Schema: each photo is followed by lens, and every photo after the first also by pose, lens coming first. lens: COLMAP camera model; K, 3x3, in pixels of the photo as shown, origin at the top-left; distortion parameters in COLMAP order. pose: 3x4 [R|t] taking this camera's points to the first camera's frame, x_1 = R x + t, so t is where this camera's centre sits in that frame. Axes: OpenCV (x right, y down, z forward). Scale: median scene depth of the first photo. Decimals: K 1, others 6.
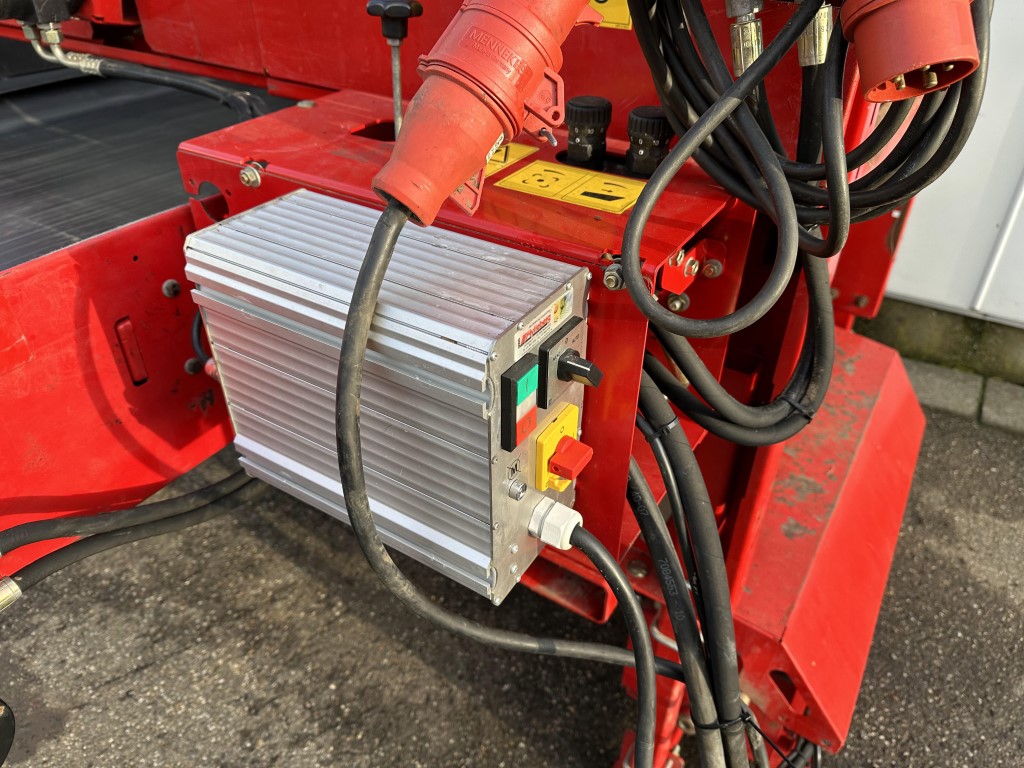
lens RADIAL K [[718.3, 0, 513.7], [0, 718.3, 388.3], [0, 0, 1]] dist [0.047489, -0.053764]
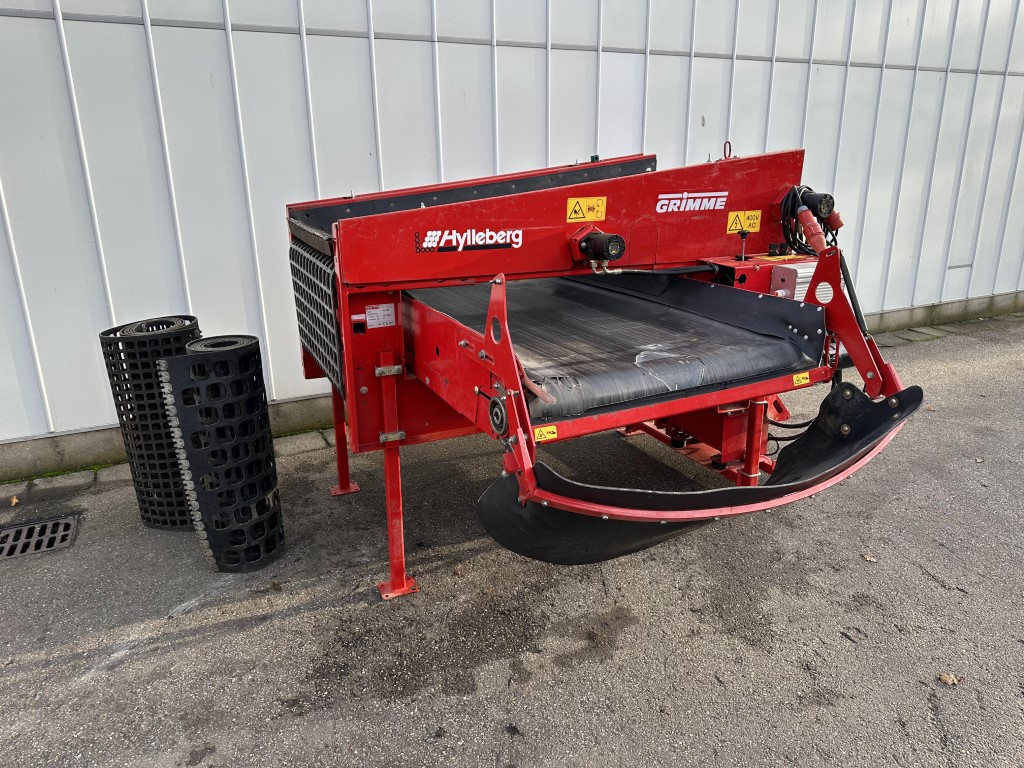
lens RADIAL K [[718.3, 0, 513.7], [0, 718.3, 388.3], [0, 0, 1]] dist [0.047489, -0.053764]
pose [[0.540544, -0.273837, 0.795503, -2.017123], [0.494326, 0.868492, -0.036933, -0.091161], [-0.680774, 0.413202, 0.604823, -0.150427]]
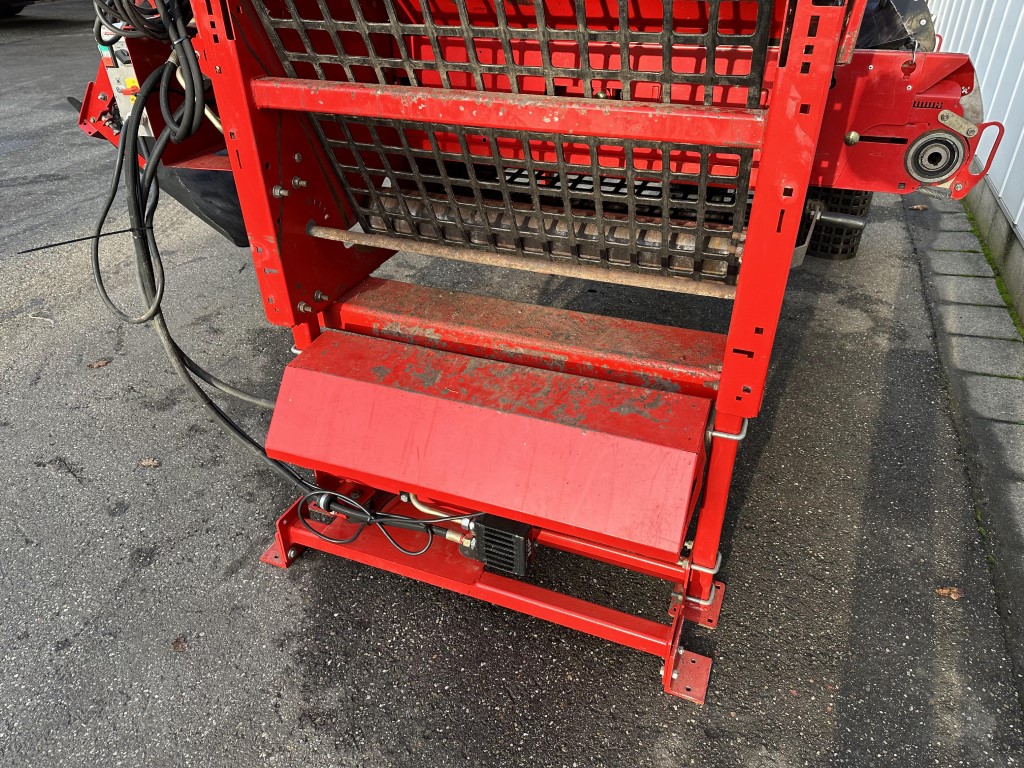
lens RADIAL K [[718.3, 0, 513.7], [0, 718.3, 388.3], [0, 0, 1]] dist [0.047489, -0.053764]
pose [[0.185271, 0.523853, -0.831416, 1.241852], [-0.544107, 0.759220, 0.357116, -0.316393], [0.818305, 0.386216, 0.425693, 0.502076]]
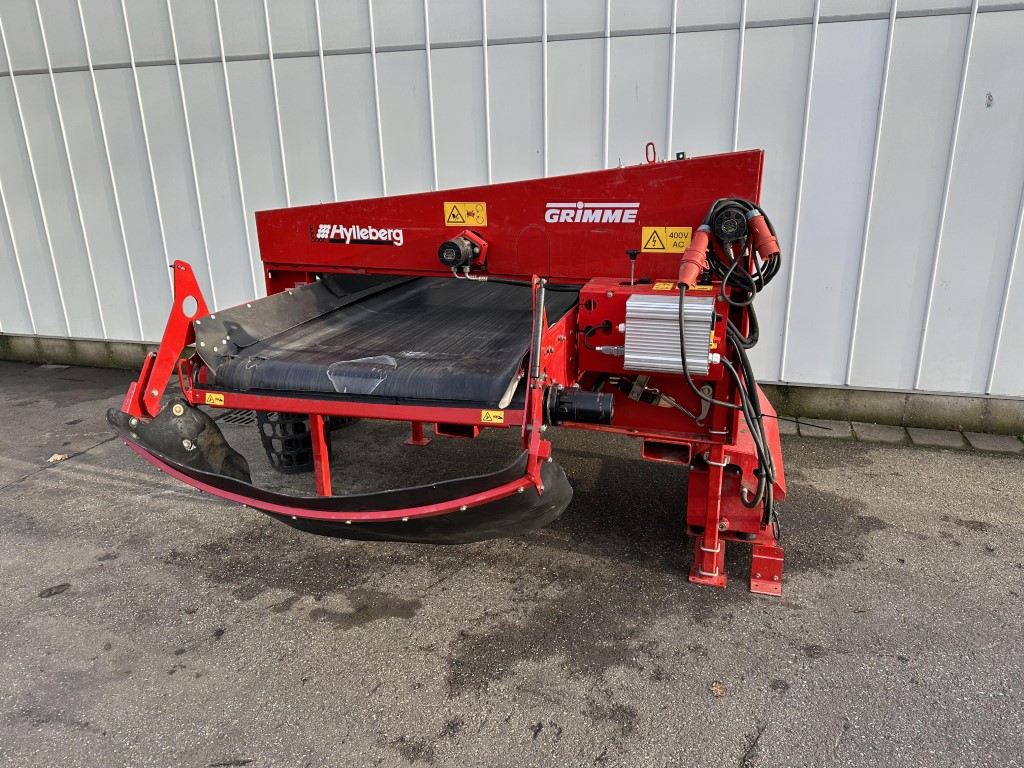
lens RADIAL K [[718.3, 0, 513.7], [0, 718.3, 388.3], [0, 0, 1]] dist [0.047489, -0.053764]
pose [[0.966579, -0.108851, 0.232112, -0.736453], [0.169261, 0.950961, -0.258889, 0.442960], [-0.192549, 0.289524, 0.937604, -0.954639]]
